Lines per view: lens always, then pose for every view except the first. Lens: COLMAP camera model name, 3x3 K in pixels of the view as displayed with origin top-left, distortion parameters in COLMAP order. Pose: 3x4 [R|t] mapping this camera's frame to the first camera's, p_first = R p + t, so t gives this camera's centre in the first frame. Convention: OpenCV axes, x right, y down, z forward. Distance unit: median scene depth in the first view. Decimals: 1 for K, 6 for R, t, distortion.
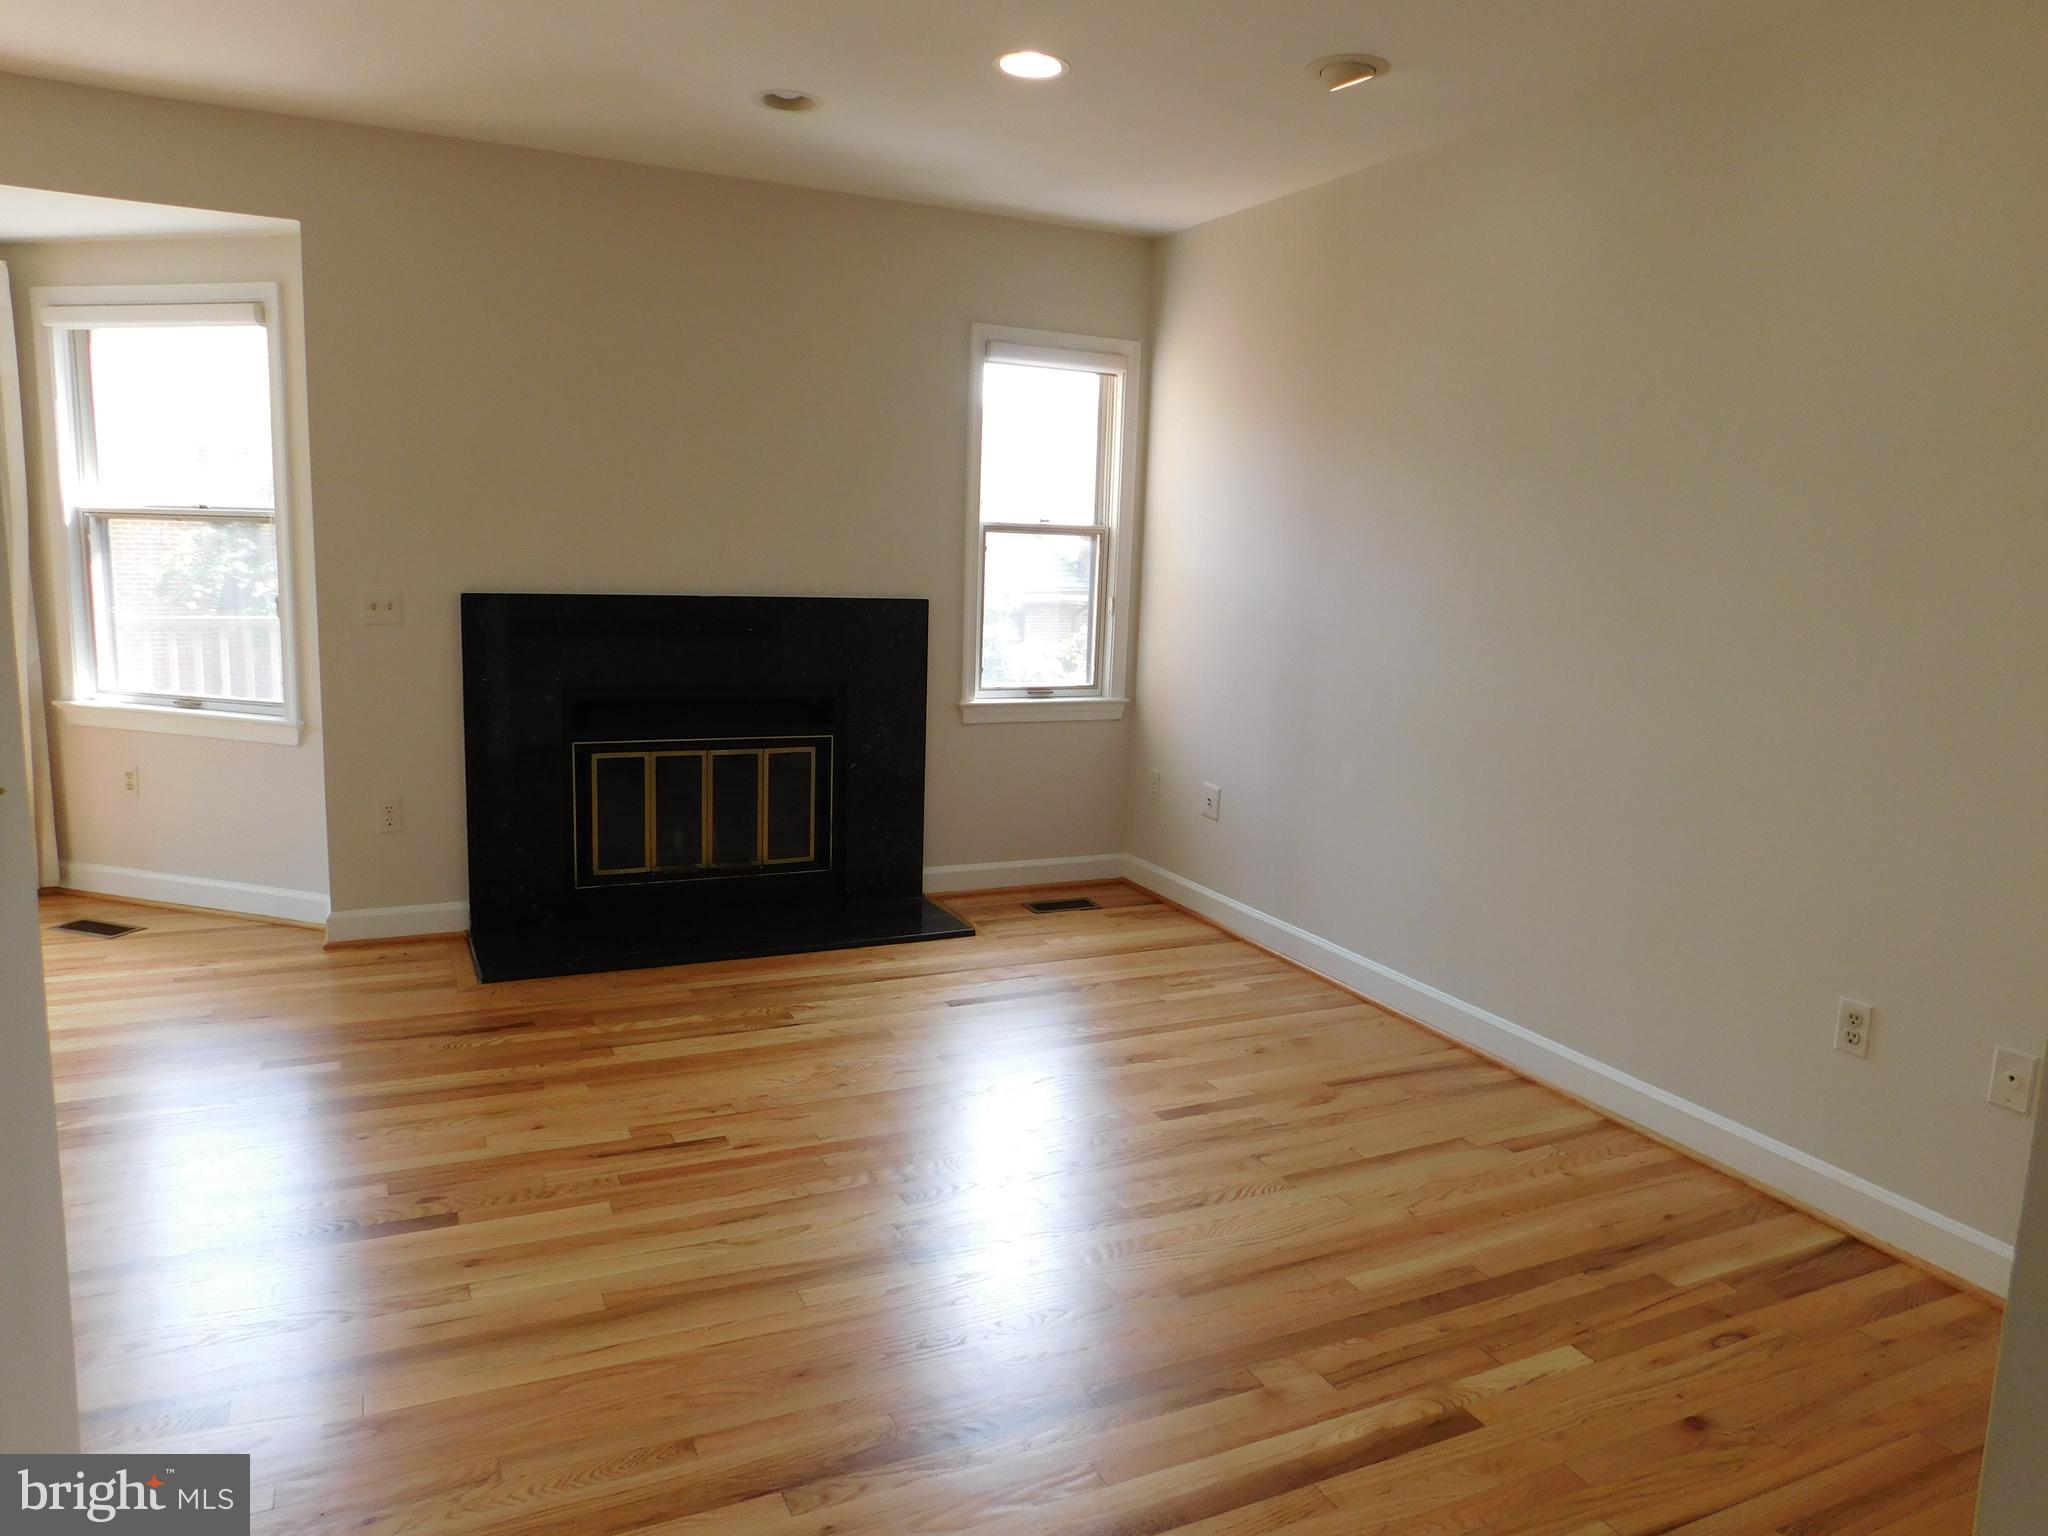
lens RADIAL K [[1369.6, 0, 1017.0], [0, 1369.6, 767.2], [0, 0, 1]] dist [-0.019538, 0.011408]
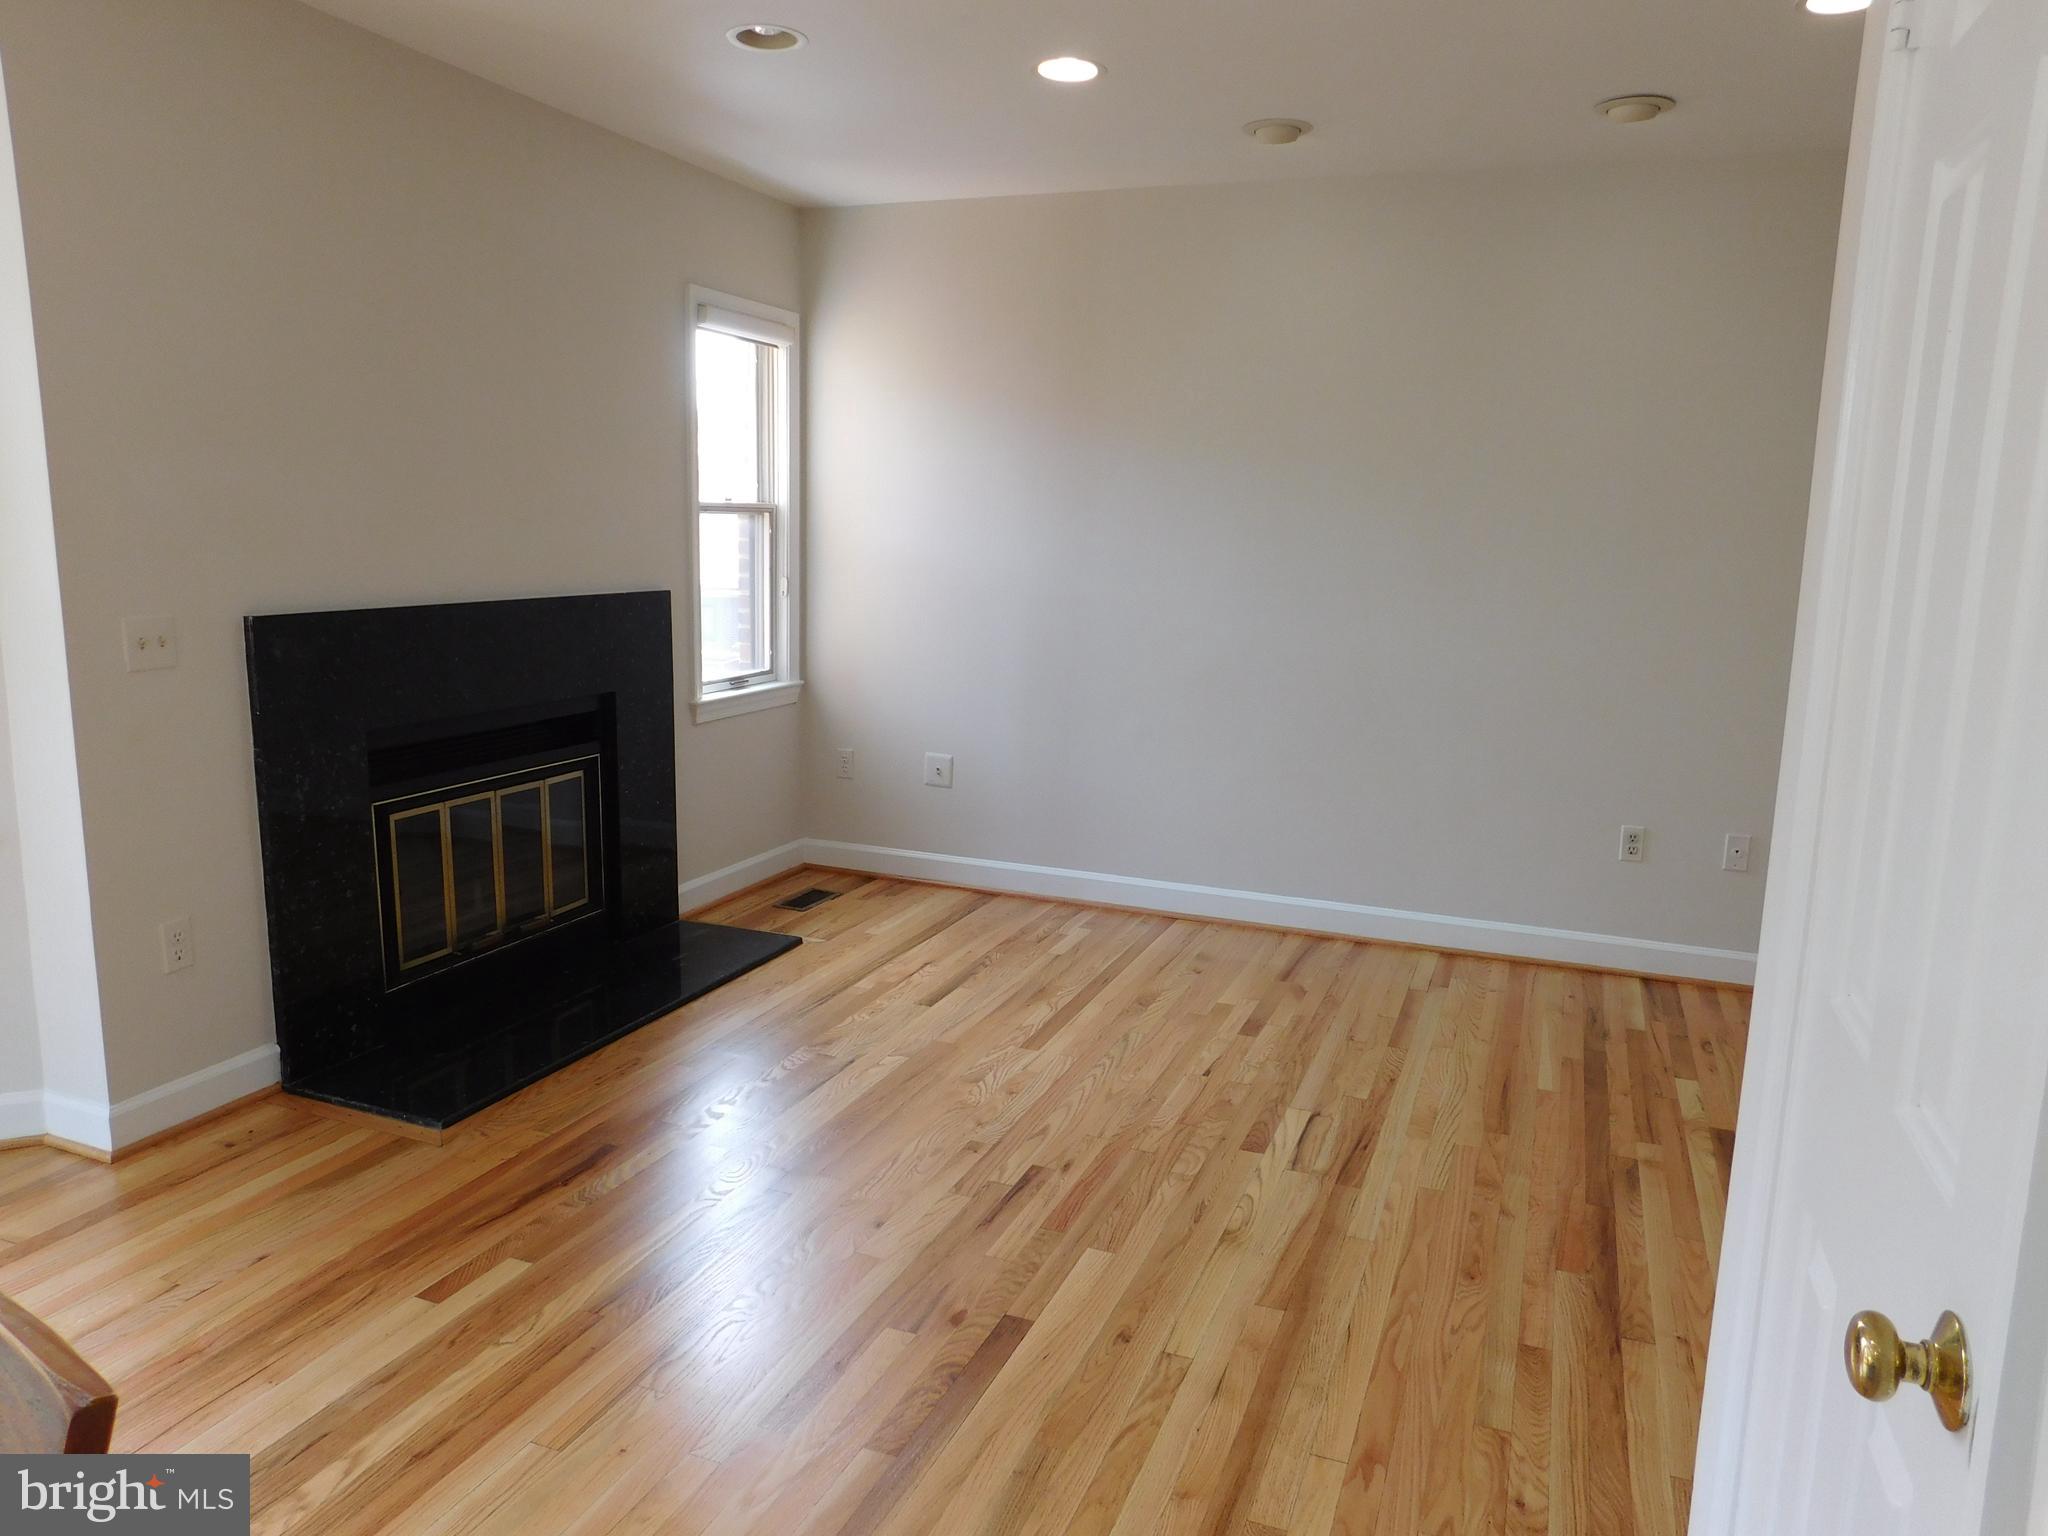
lens RADIAL K [[1409.9, 0, 1018.5], [0, 1409.9, 771.8], [0, 0, 1]] dist [-0.050404, 0.031069]
pose [[0.733885, -0.136065, 0.665507, -0.539336], [0.113088, 0.990533, 0.077811, -0.051790], [-0.669794, 0.018156, 0.742325, 0.173357]]
